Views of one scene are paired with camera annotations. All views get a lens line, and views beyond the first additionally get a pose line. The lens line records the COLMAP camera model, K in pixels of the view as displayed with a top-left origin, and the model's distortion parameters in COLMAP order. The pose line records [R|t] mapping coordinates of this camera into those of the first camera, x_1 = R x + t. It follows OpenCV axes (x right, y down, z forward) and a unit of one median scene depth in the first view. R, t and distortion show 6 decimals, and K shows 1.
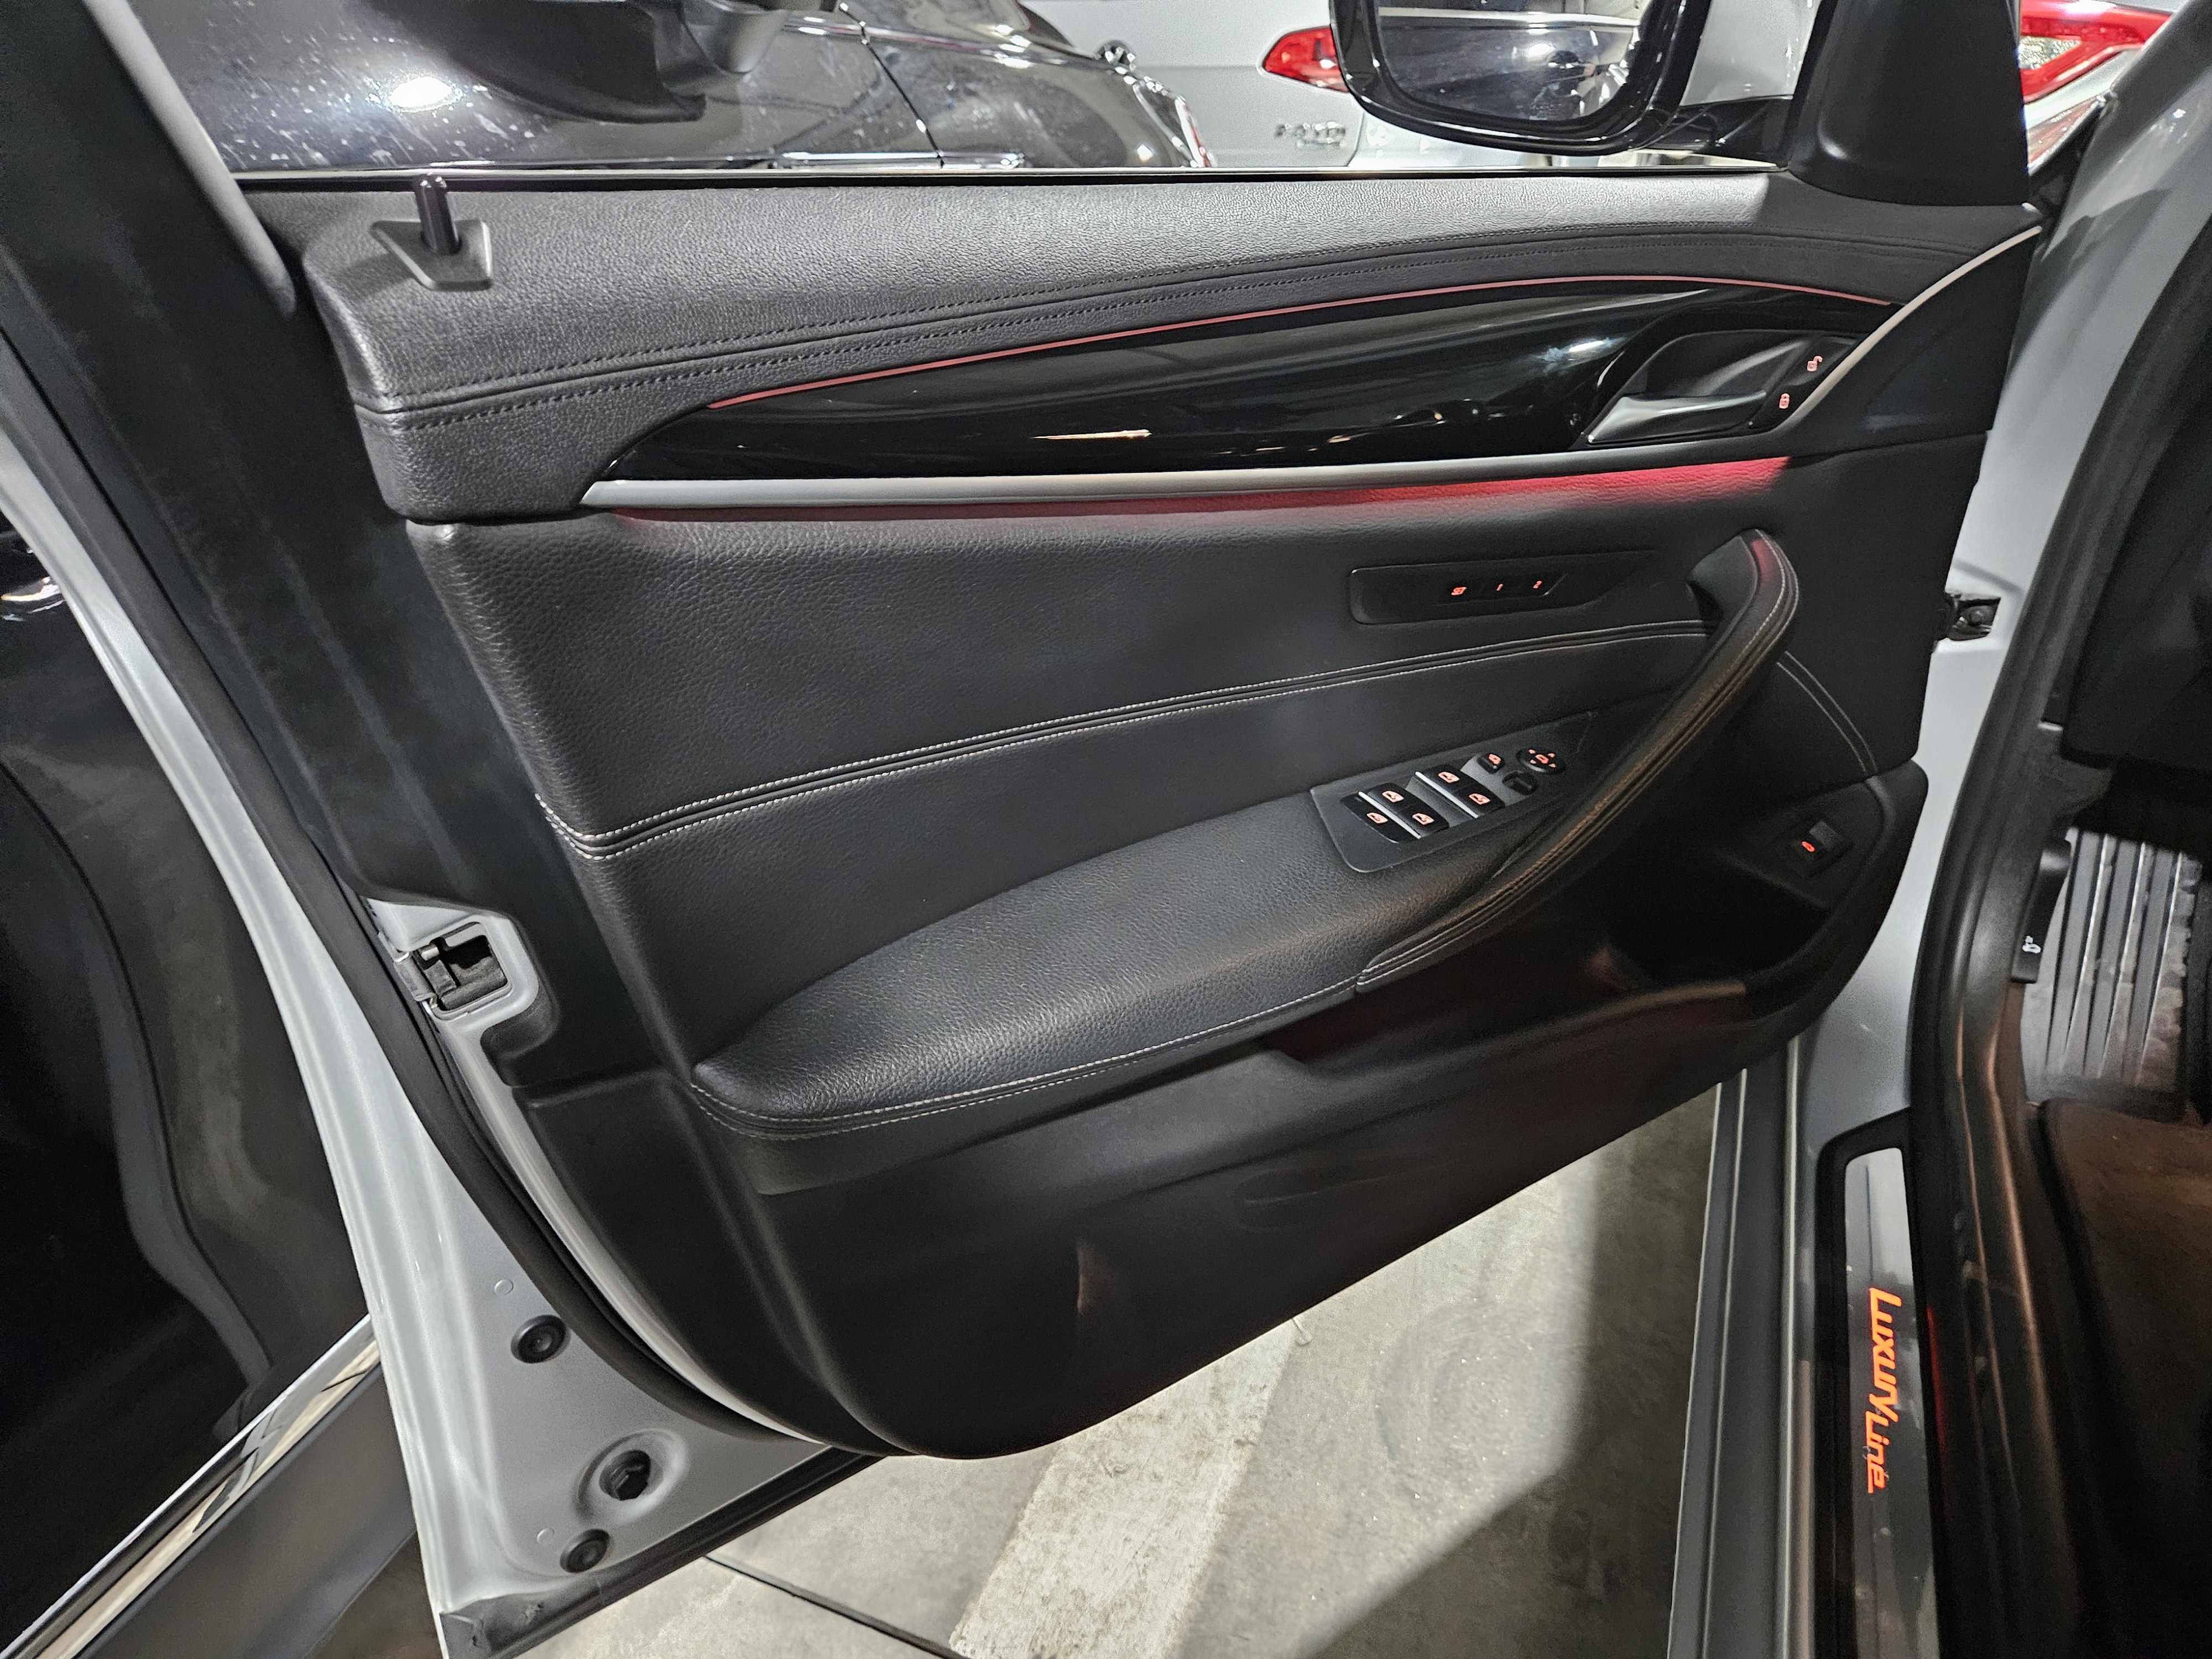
lens RADIAL K [[1513.1, 0, 1102.4], [0, 1513.1, 868.6], [0, 0, 1]] dist [0.041413, -0.041527]
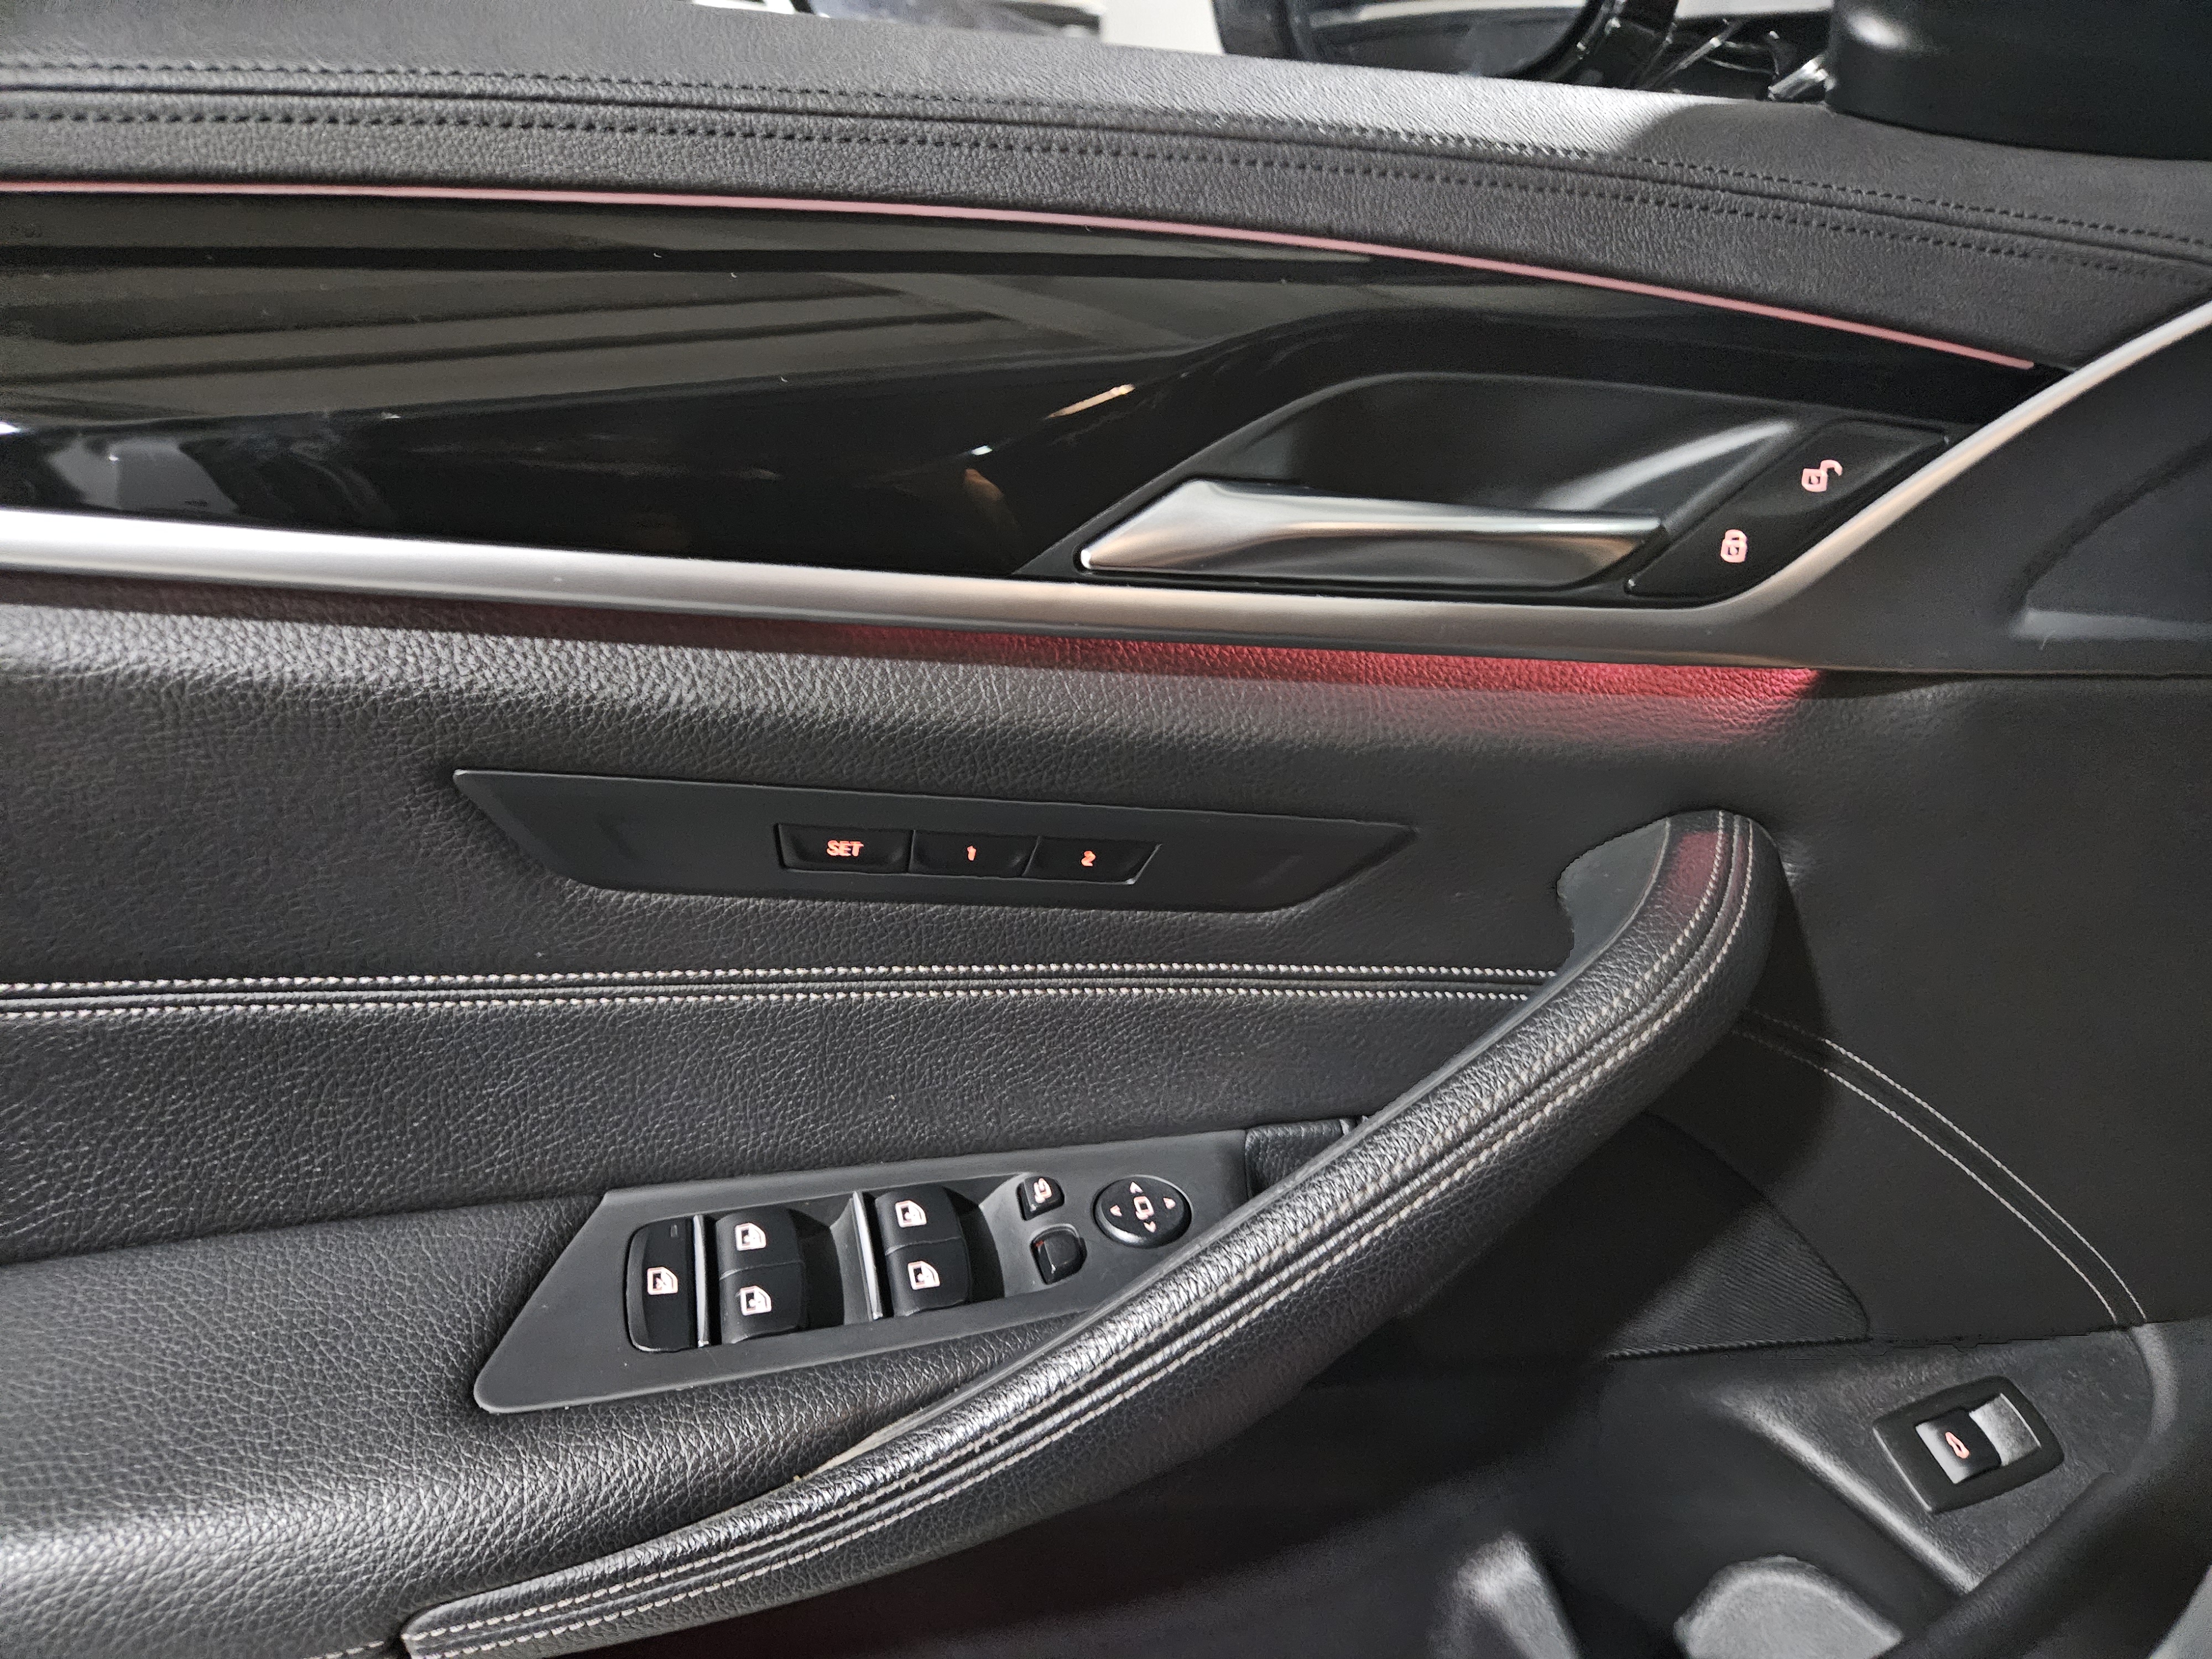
lens RADIAL K [[1544.0, 0, 1106.0], [0, 1544.0, 829.5], [0, 0, 1]] dist [-0.005290, -0.003780]
pose [[0.937550, 0.129843, -0.322708, 0.413428], [-0.176258, 0.977134, -0.118918, -0.127759], [0.299889, 0.168371, 0.938998, 0.497418]]
